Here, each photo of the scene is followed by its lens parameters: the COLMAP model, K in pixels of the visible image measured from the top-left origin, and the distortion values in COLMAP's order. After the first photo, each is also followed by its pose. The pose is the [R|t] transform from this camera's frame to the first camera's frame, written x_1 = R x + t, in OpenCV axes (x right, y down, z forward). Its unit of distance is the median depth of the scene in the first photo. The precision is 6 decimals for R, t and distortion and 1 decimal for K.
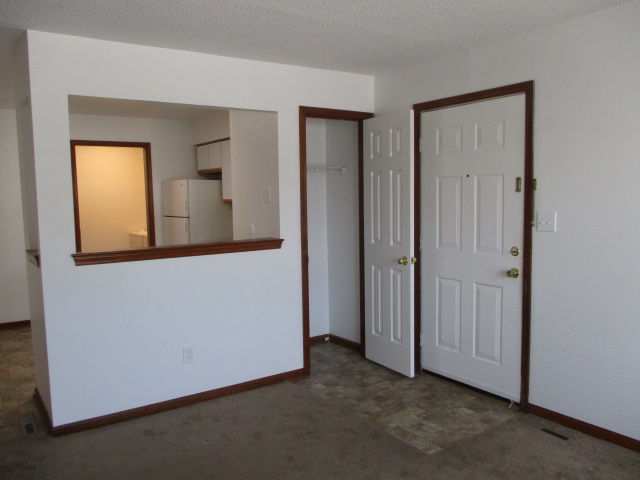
lens RADIAL K [[532.2, 0, 322.9], [0, 532.2, 250.5], [0, 0, 1]] dist [-0.026130, -0.002535]
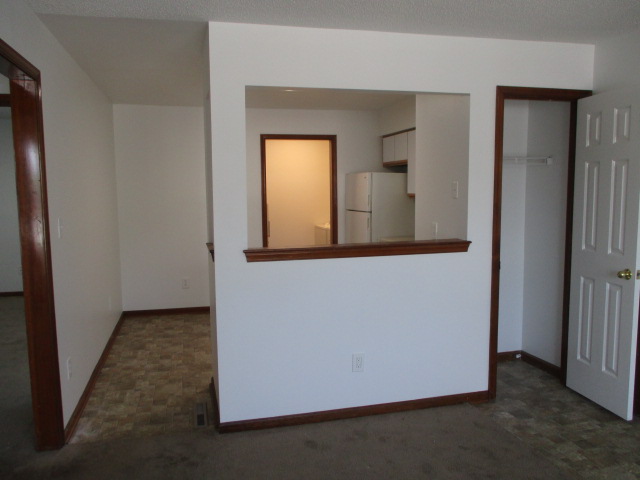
lens RADIAL K [[532.2, 0, 315.9], [0, 532.2, 248.6], [0, 0, 1]] dist [-0.026130, -0.002535]
pose [[0.933673, 0.044699, -0.355325, -0.001932], [-0.040874, 0.998997, 0.018268, -0.014464], [0.355785, -0.002533, 0.934564, 0.099070]]
